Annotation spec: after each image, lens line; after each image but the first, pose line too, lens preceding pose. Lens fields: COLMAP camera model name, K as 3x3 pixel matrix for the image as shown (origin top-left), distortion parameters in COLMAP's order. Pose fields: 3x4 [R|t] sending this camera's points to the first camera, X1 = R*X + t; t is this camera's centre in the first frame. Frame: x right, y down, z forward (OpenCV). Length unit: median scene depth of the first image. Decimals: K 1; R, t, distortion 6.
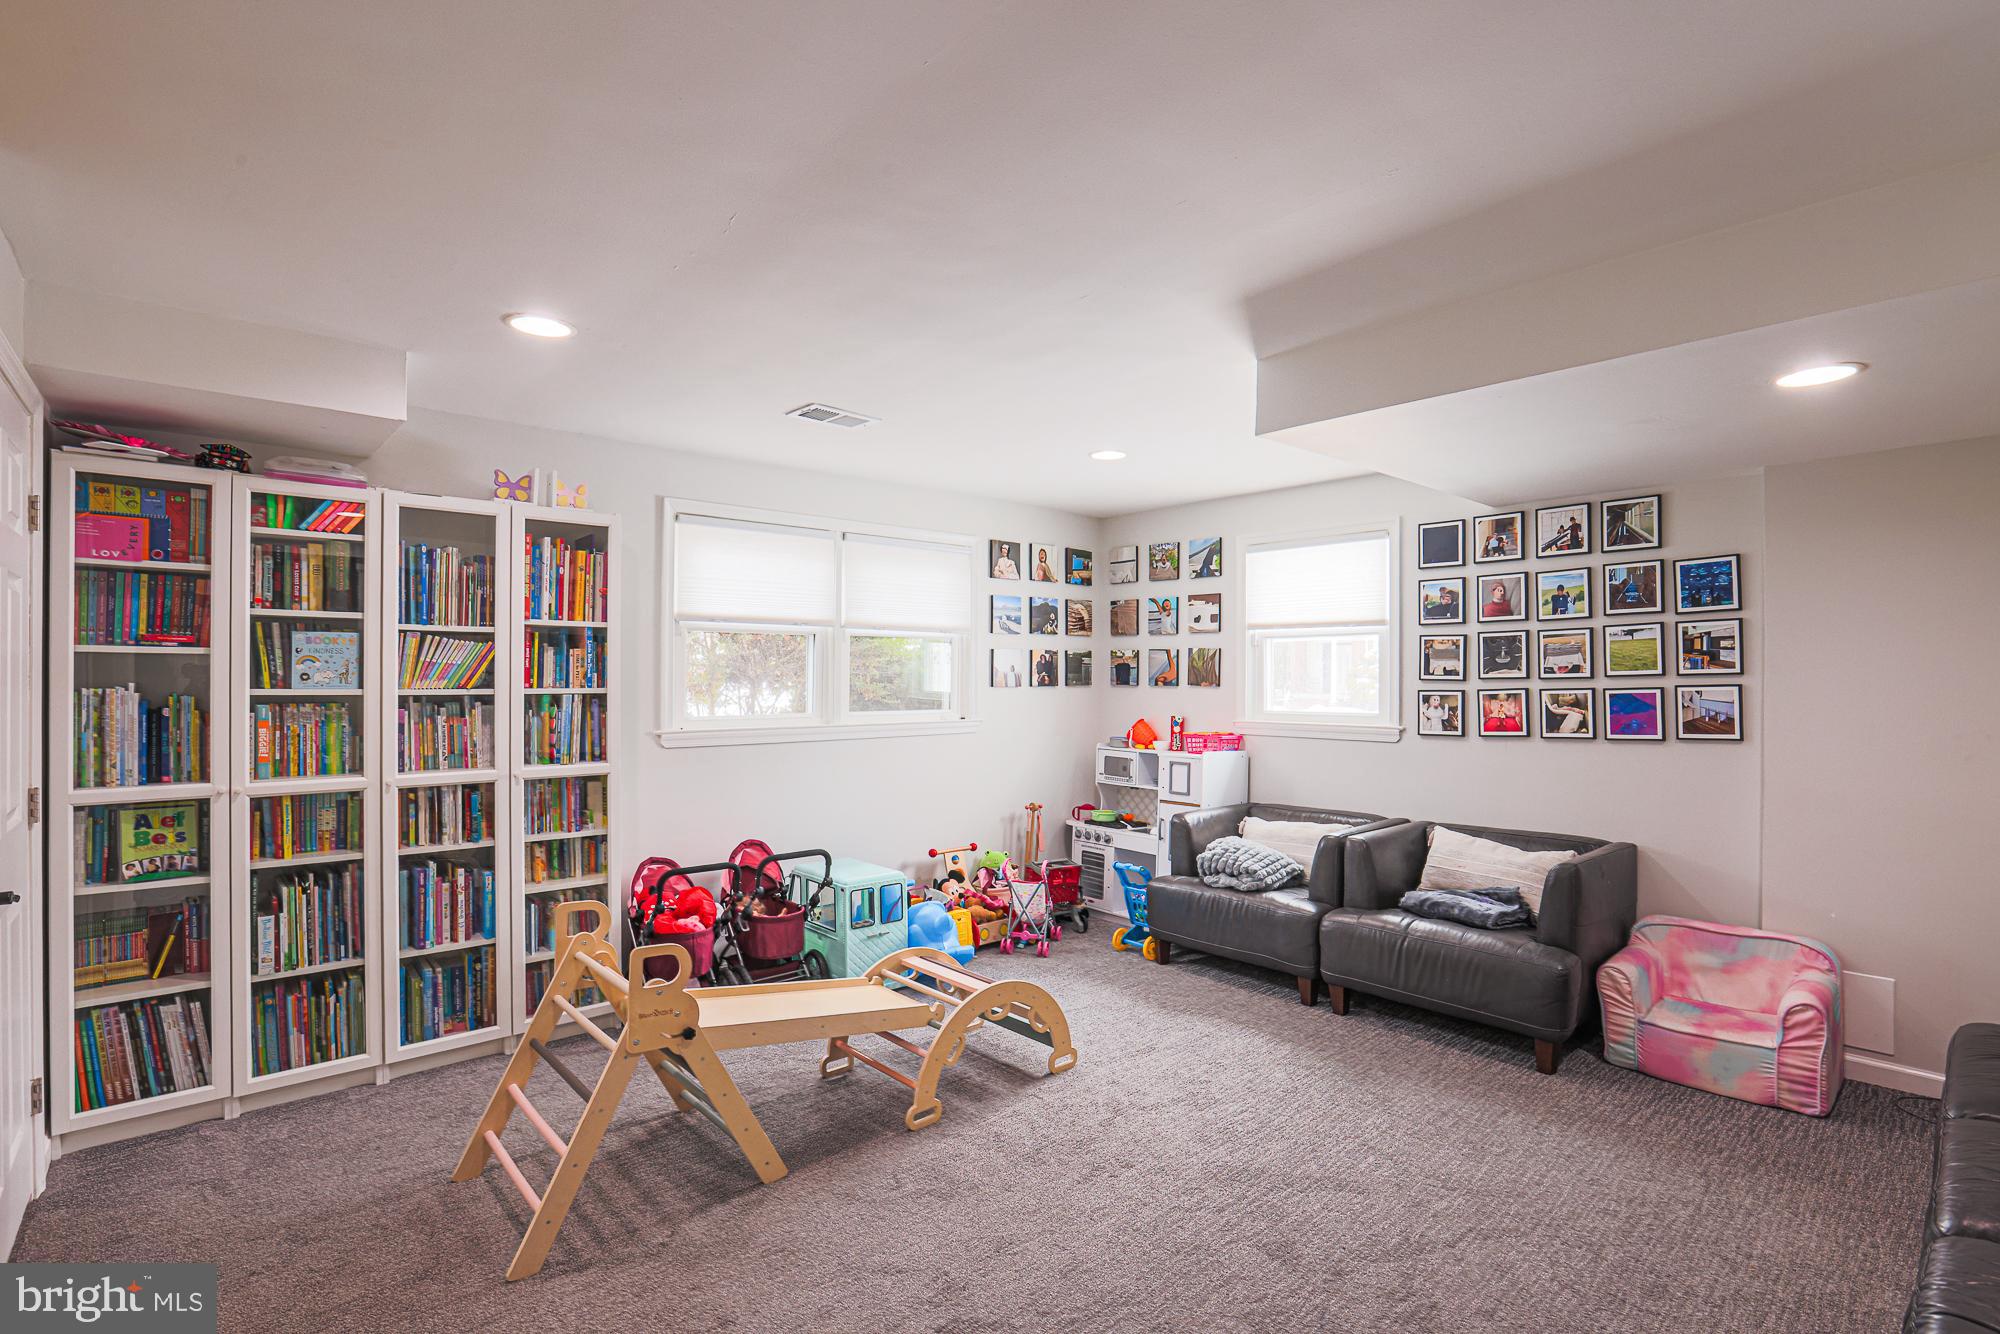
lens RADIAL K [[937.1, 0, 1001.5], [0, 937.1, 669.3], [0, 0, 1]] dist [-0.017458, 0.000731]
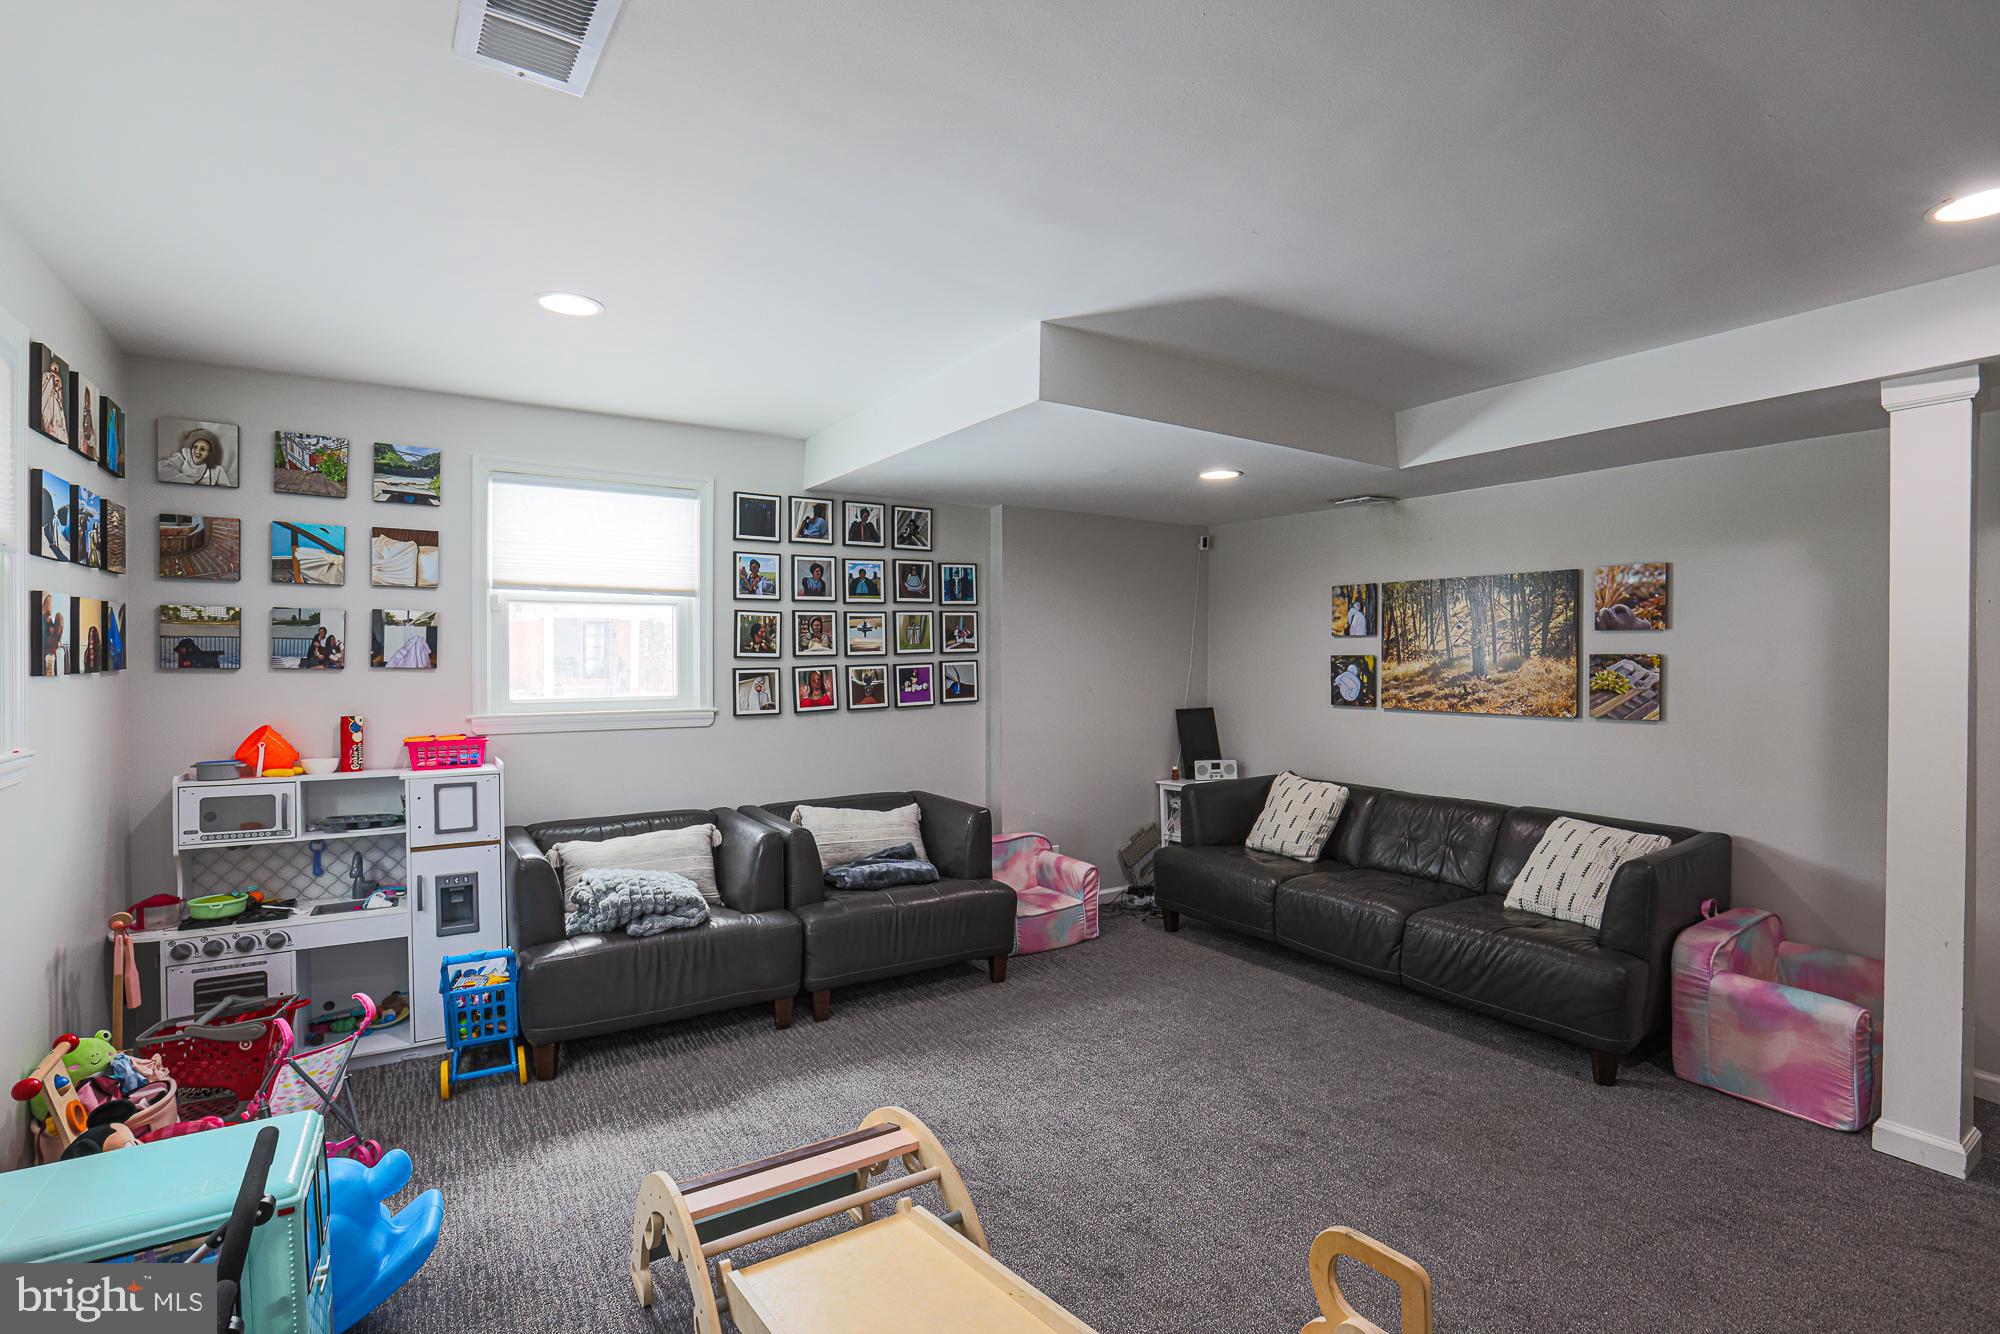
lens RADIAL K [[937.1, 0, 999.5], [0, 937.1, 665.9], [0, 0, 1]] dist [-0.017458, 0.000731]
pose [[0.171068, -0.011899, 0.985187, -0.430947], [-0.007780, 0.999880, 0.013428, 0.005070], [-0.985229, -0.009962, 0.170955, 0.565586]]
